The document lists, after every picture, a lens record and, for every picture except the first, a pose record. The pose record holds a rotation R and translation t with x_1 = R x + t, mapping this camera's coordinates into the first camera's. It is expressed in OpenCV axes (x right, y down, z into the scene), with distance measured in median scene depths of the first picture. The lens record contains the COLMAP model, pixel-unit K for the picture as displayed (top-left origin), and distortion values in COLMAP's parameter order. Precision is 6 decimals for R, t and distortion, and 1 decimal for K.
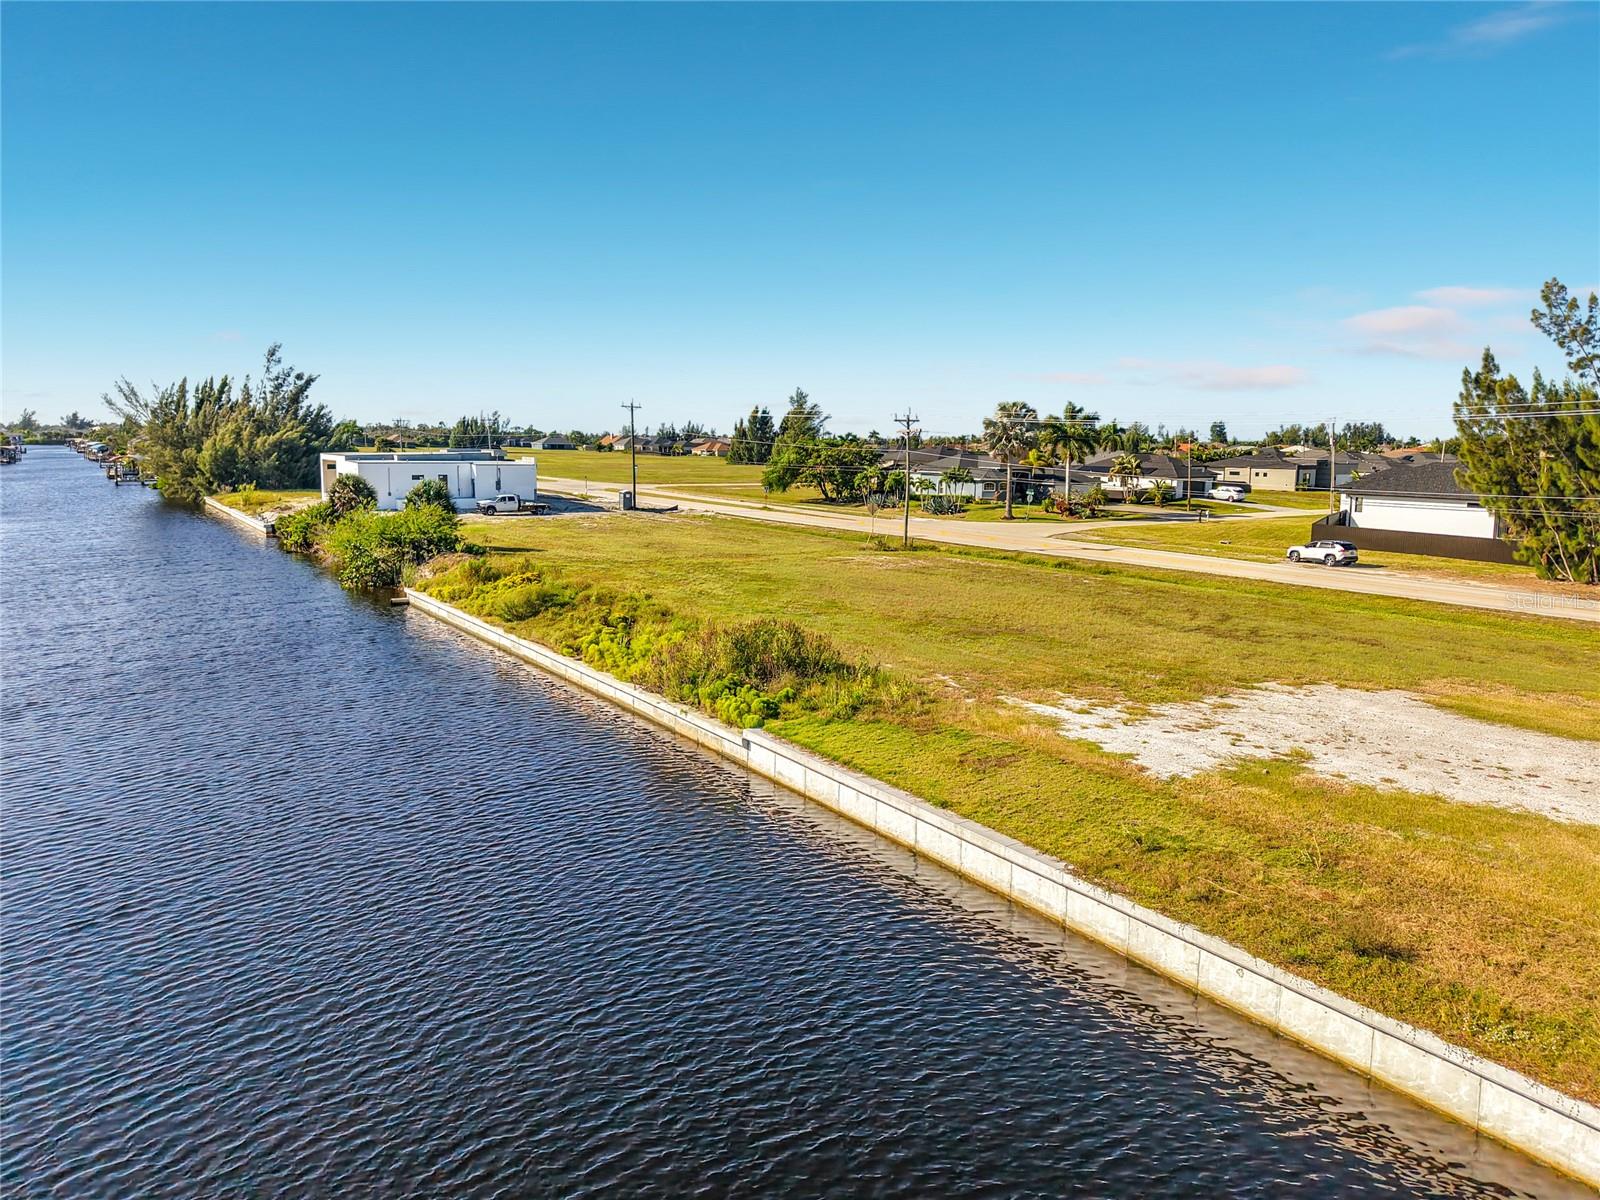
lens RADIAL K [[1079.7, 0, 800.0], [0, 1079.7, 600.0], [0, 0, 1]] dist [0.029498, -0.030869]
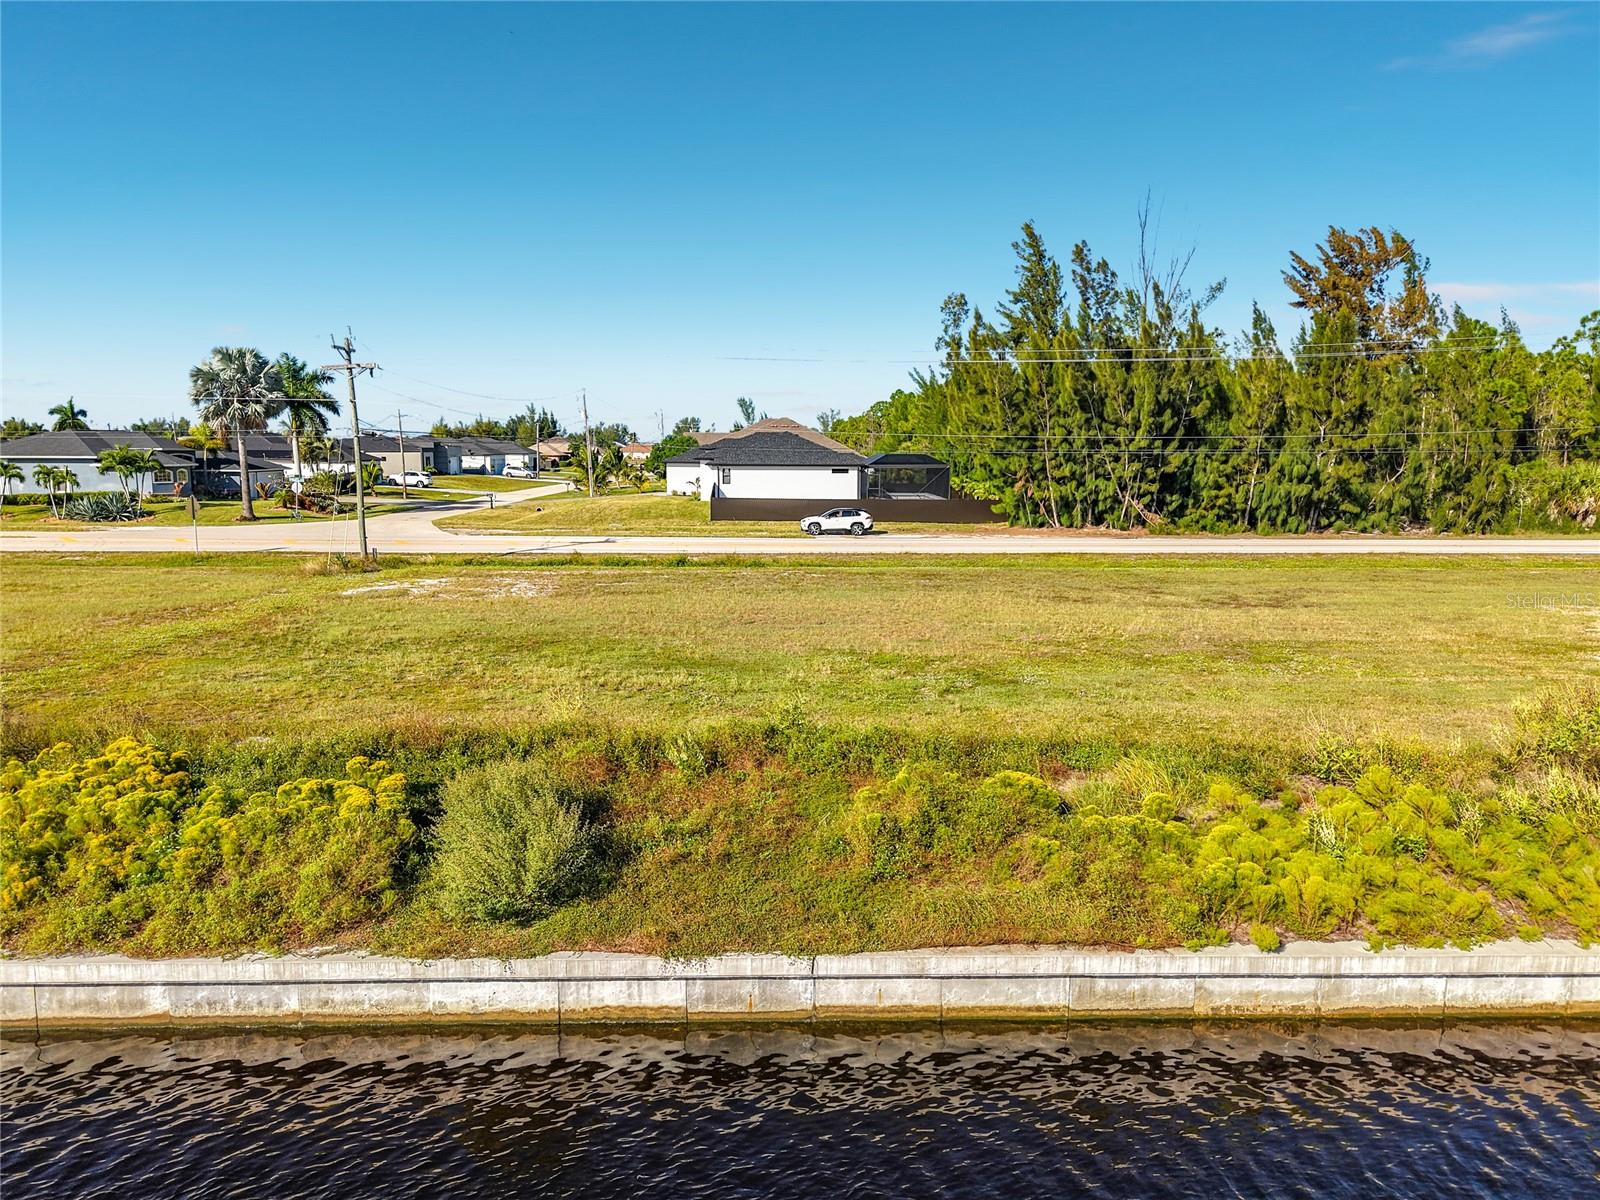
lens RADIAL K [[1064.4, 0, 799.9], [0, 1064.4, 623.8], [0, 0, 1]] dist [0.080847, -0.121223]
pose [[0.545251, -0.145127, 0.825615, -0.158744], [0.124594, 0.987990, 0.091385, -0.024060], [-0.828962, 0.053039, 0.556785, 0.279946]]
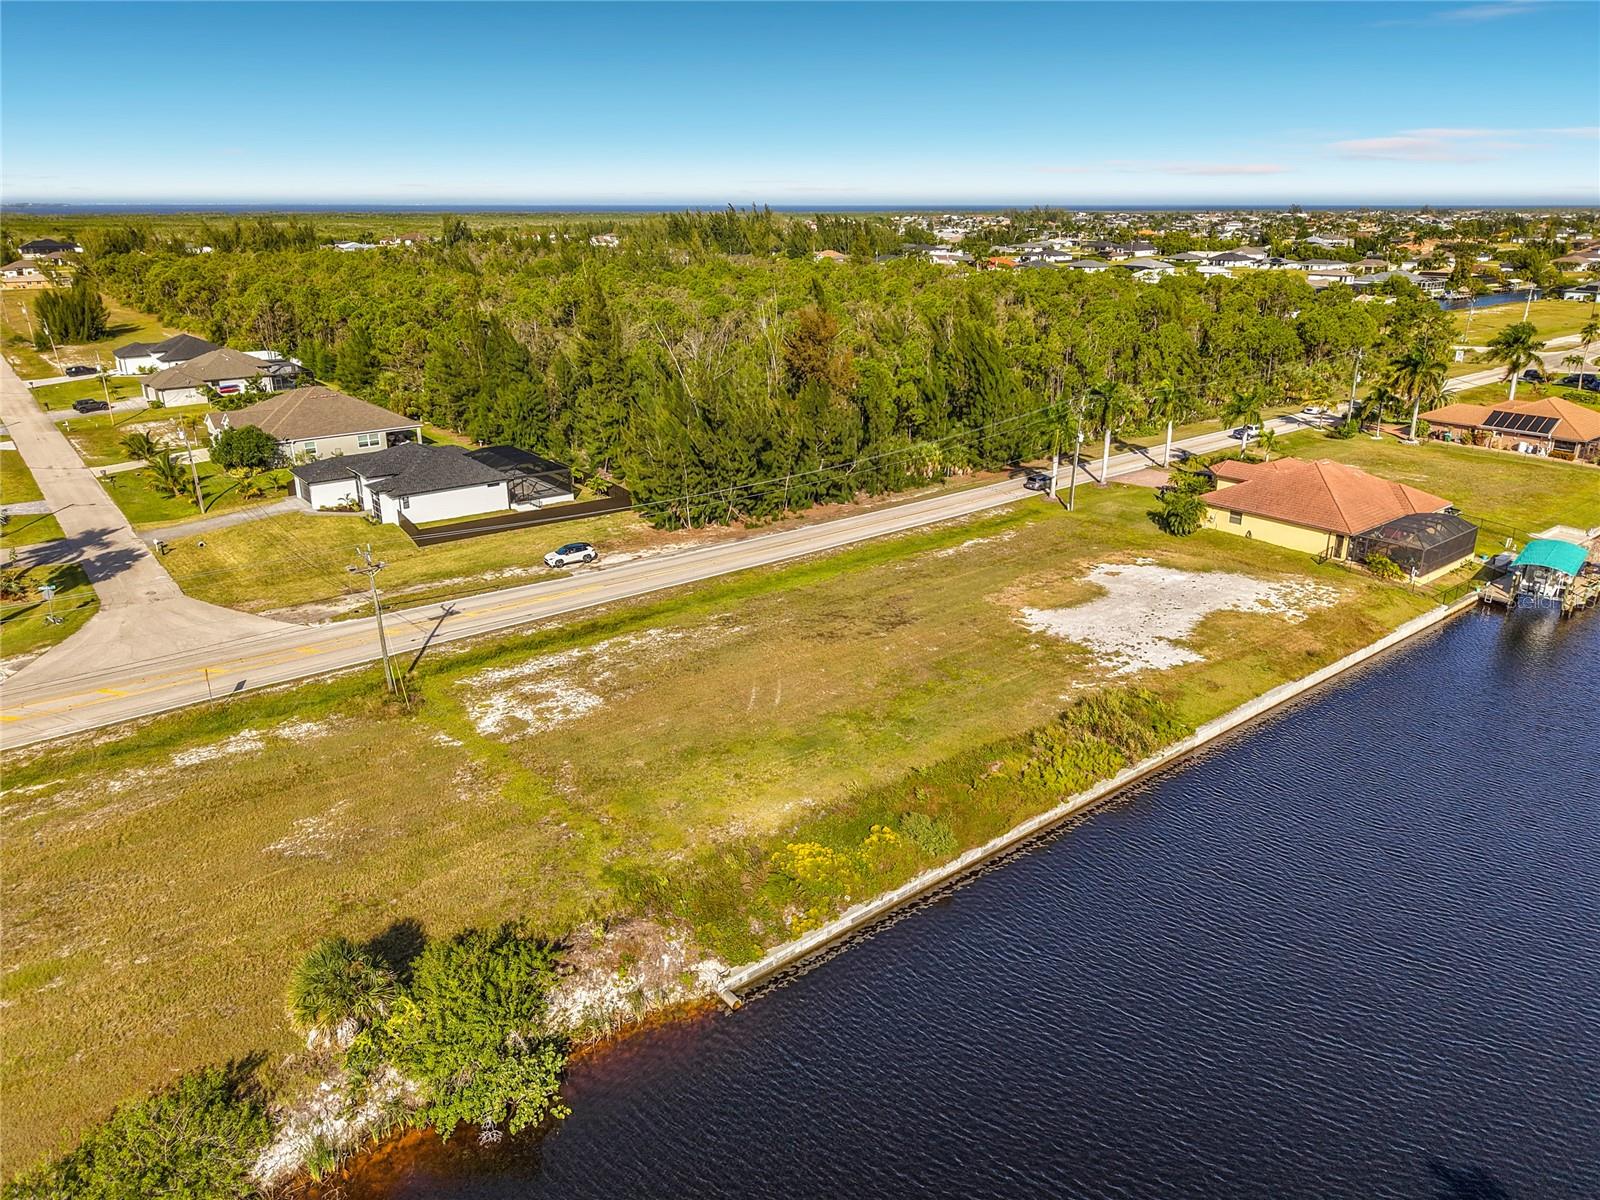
lens RADIAL K [[1079.7, 0, 800.0], [0, 1079.7, 600.0], [0, 0, 1]] dist [0.029498, -0.030869]
pose [[-0.082999, -0.352095, 0.932277, -0.435357], [0.144669, 0.921338, 0.360843, -0.231937], [-0.985993, 0.164821, -0.025533, 0.404066]]
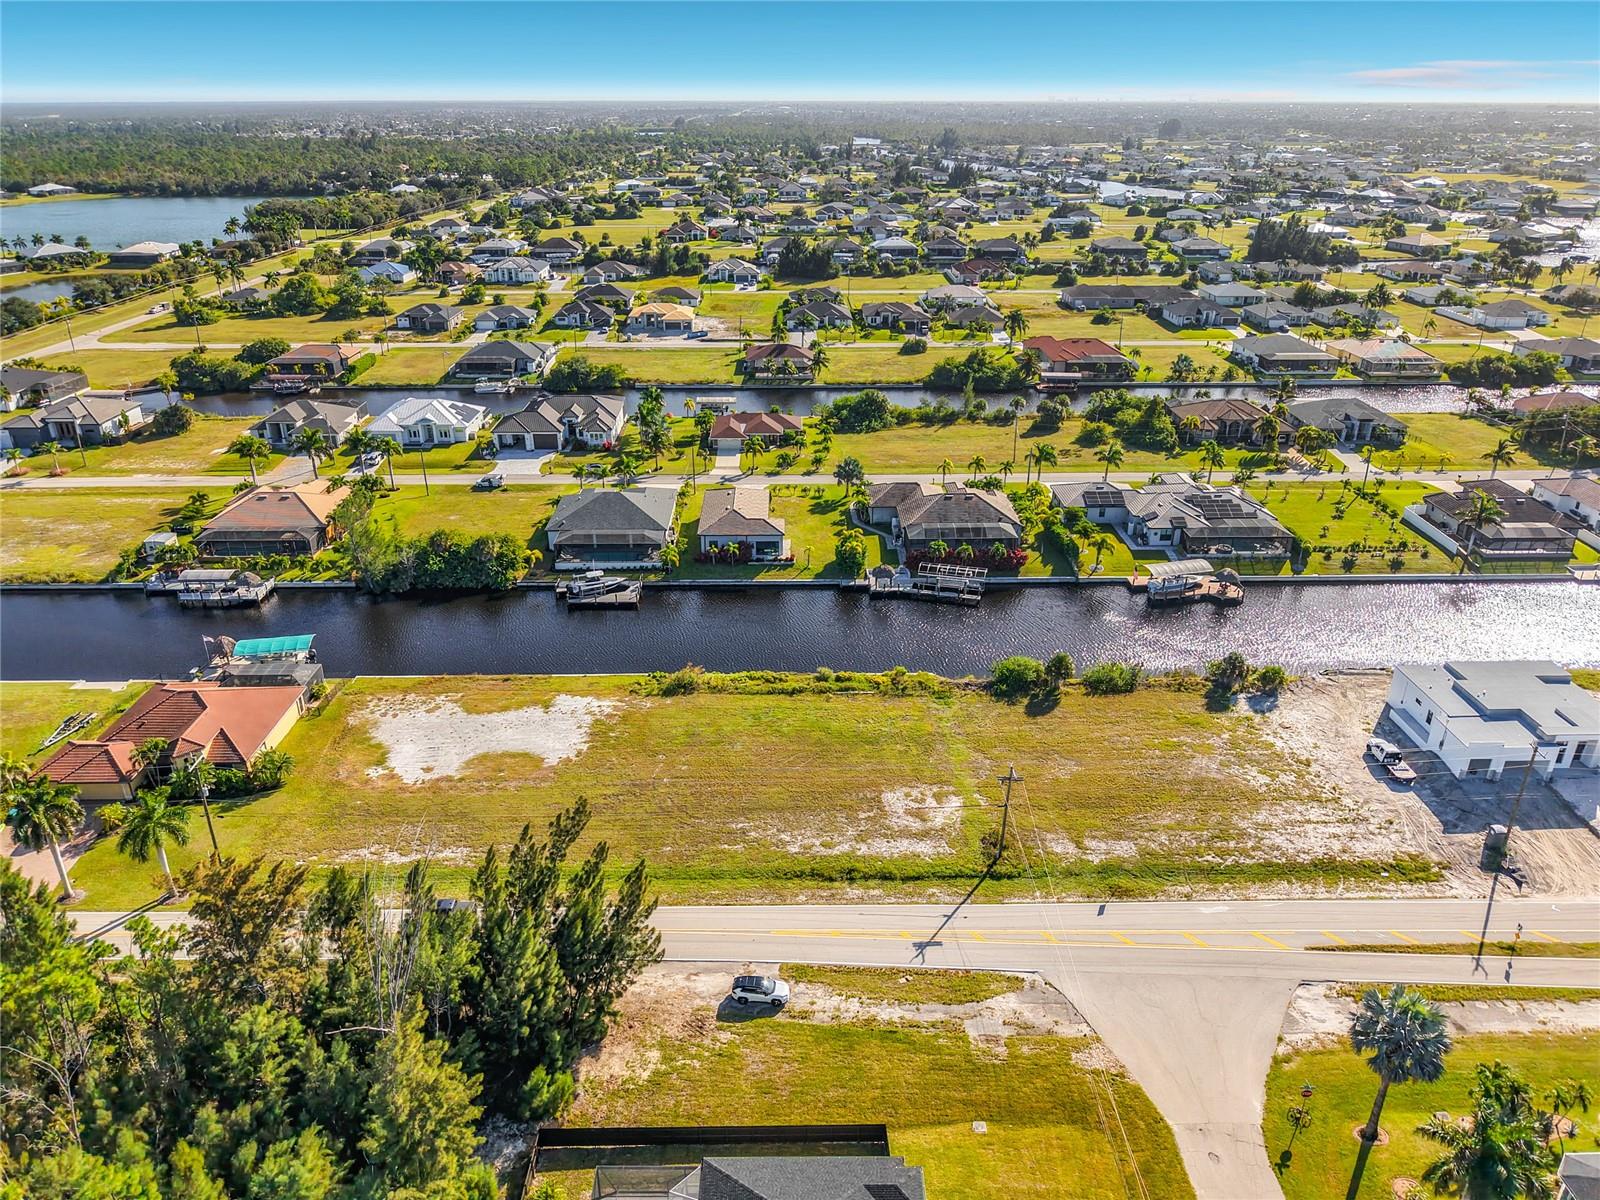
lens RADIAL K [[1093.8, 0, 800.0], [0, 1093.8, 600.0], [0, 0, 1]] dist [0.055226, -0.095409]
pose [[-0.550268, 0.338186, -0.763436, 0.650645], [-0.127377, 0.869608, 0.477029, -0.524219], [0.825215, 0.359738, -0.435441, 0.746427]]
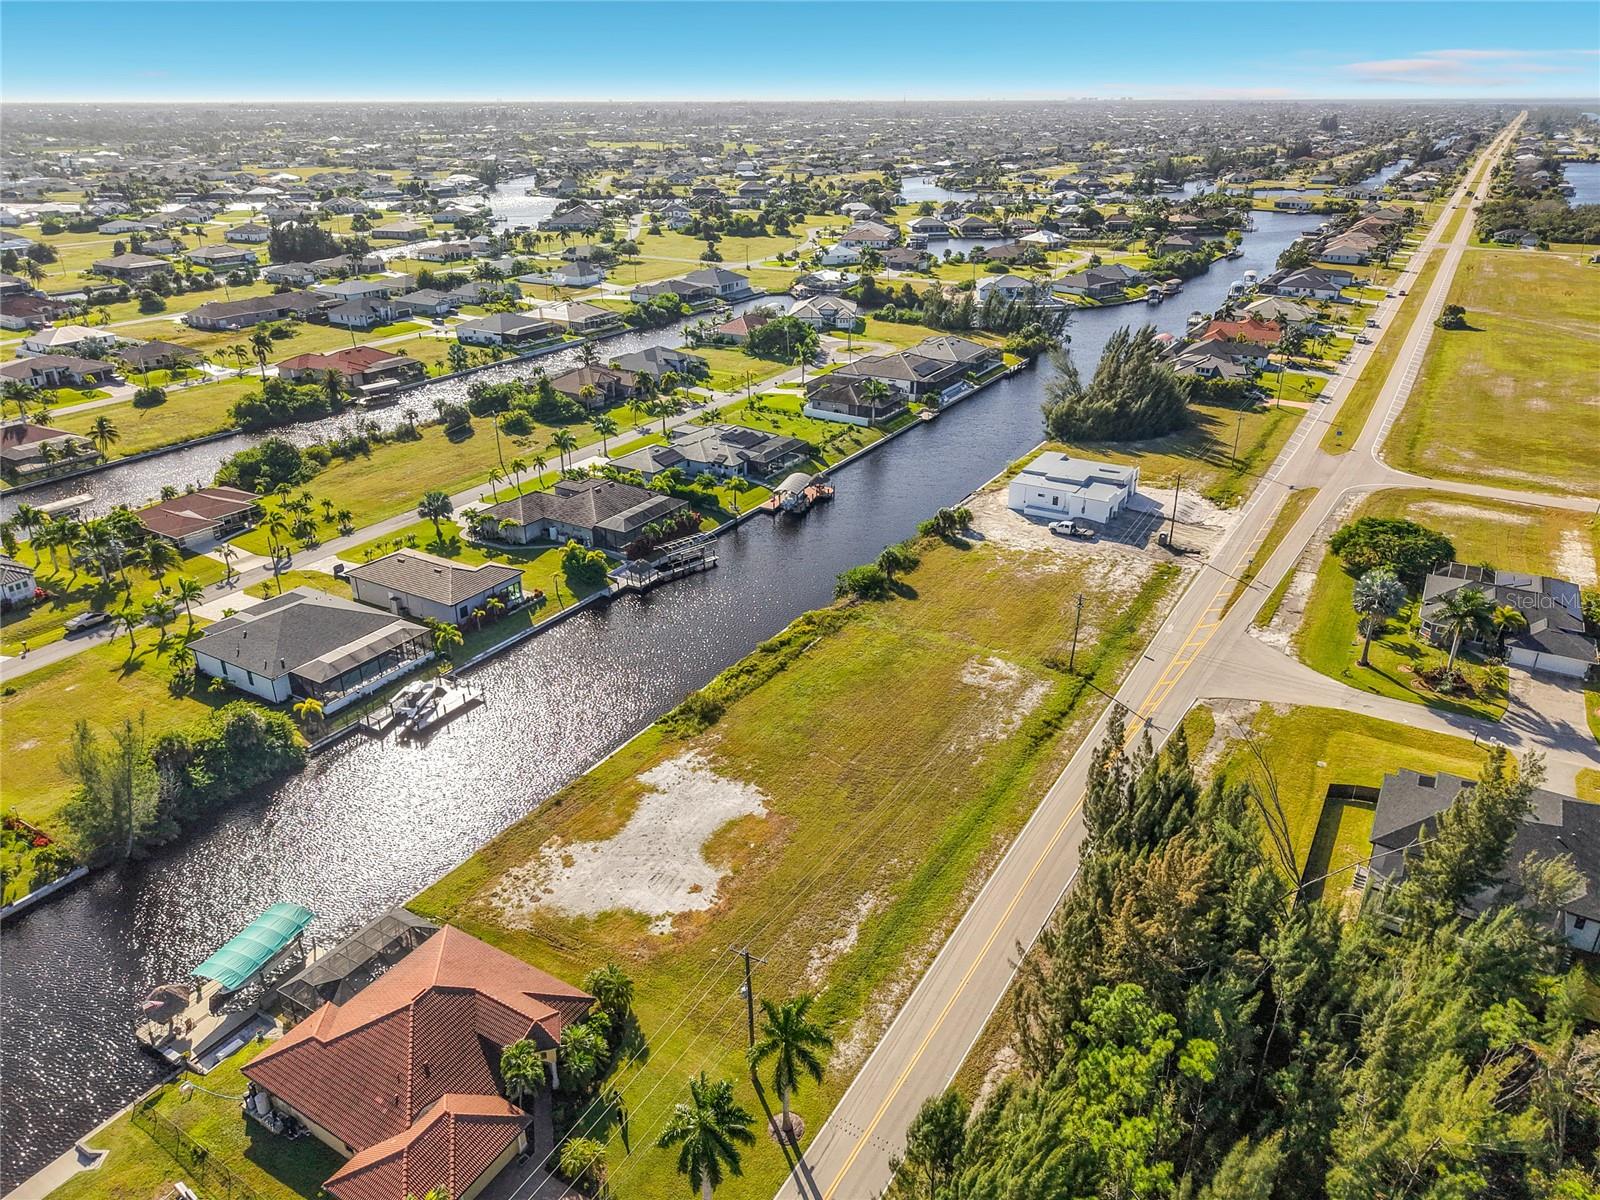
lens RADIAL K [[1077.8, 0, 802.6], [0, 1077.8, 597.7], [0, 0, 1]] dist [0.087954, -0.128827]
pose [[0.419390, 0.370017, -0.828975, 0.752469], [-0.126740, 0.928085, 0.350136, -0.403554], [0.898915, -0.041779, 0.436126, -0.054749]]
